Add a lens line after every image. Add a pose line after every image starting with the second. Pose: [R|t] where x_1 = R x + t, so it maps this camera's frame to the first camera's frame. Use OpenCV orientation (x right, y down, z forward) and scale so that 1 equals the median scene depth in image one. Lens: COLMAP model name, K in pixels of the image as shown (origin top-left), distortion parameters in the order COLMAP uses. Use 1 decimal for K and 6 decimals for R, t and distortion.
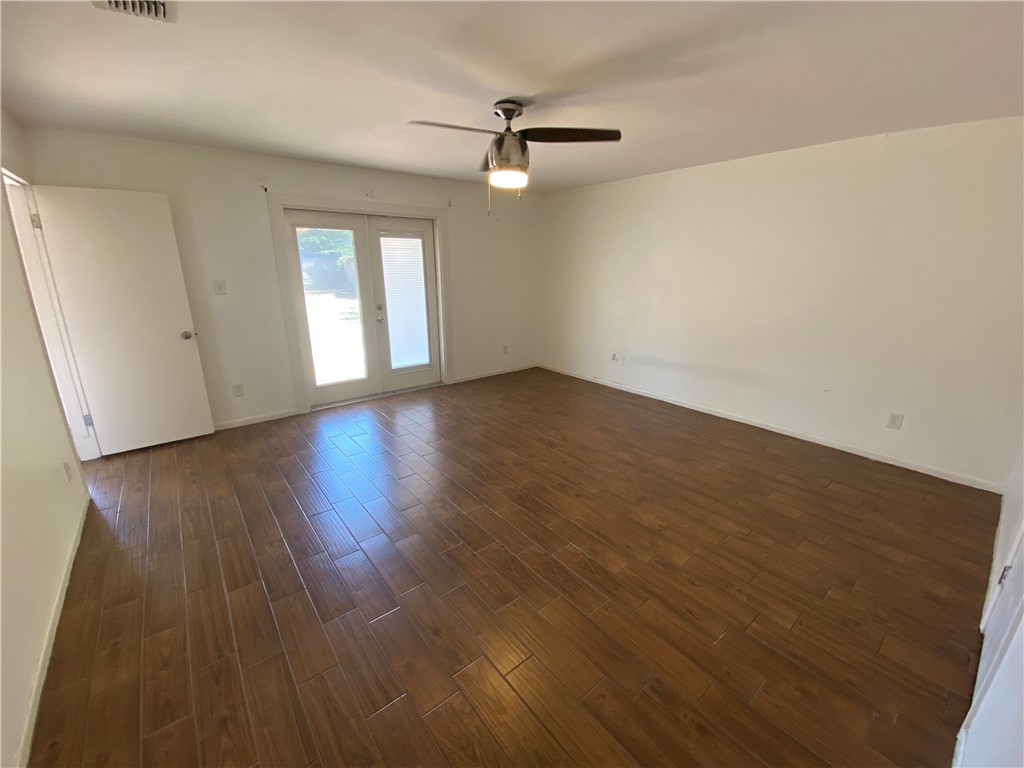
lens RADIAL K [[415.4, 0, 512.7], [0, 415.4, 382.3], [0, 0, 1]] dist [0.033996, -0.027069]
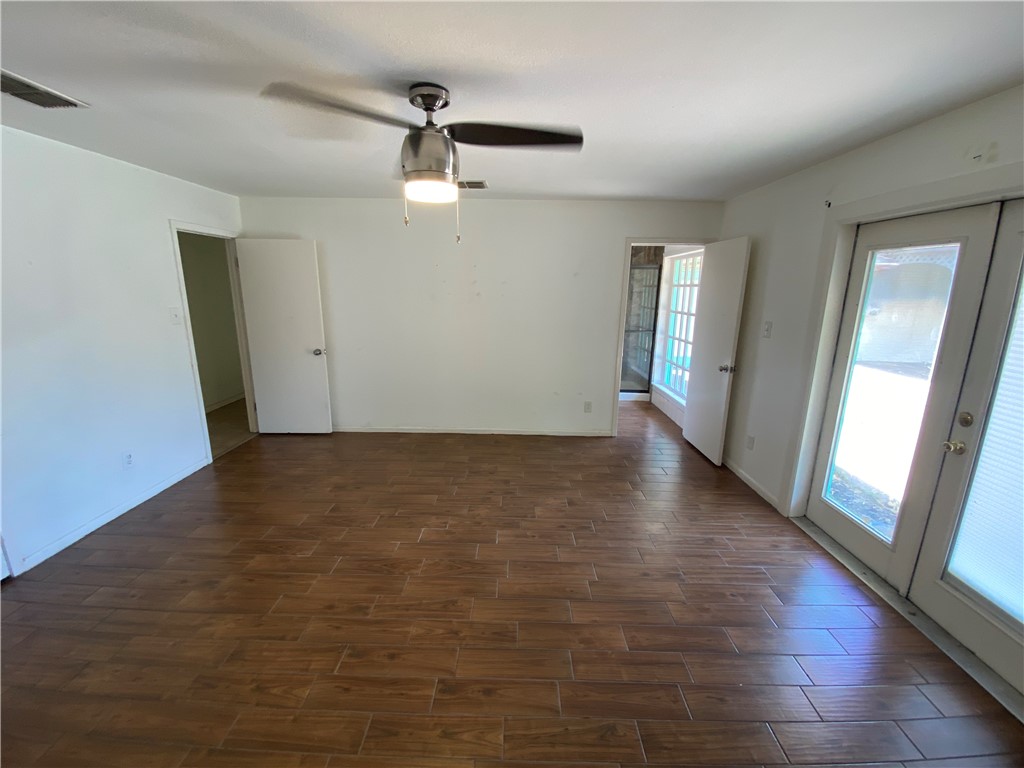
lens RADIAL K [[415.4, 0, 512.7], [0, 415.4, 382.3], [0, 0, 1]] dist [0.033996, -0.027069]
pose [[-0.644986, 0.163410, -0.746519, 0.440968], [-0.220144, 0.895728, 0.386274, -0.454986], [0.731799, 0.413483, -0.541758, 1.467556]]
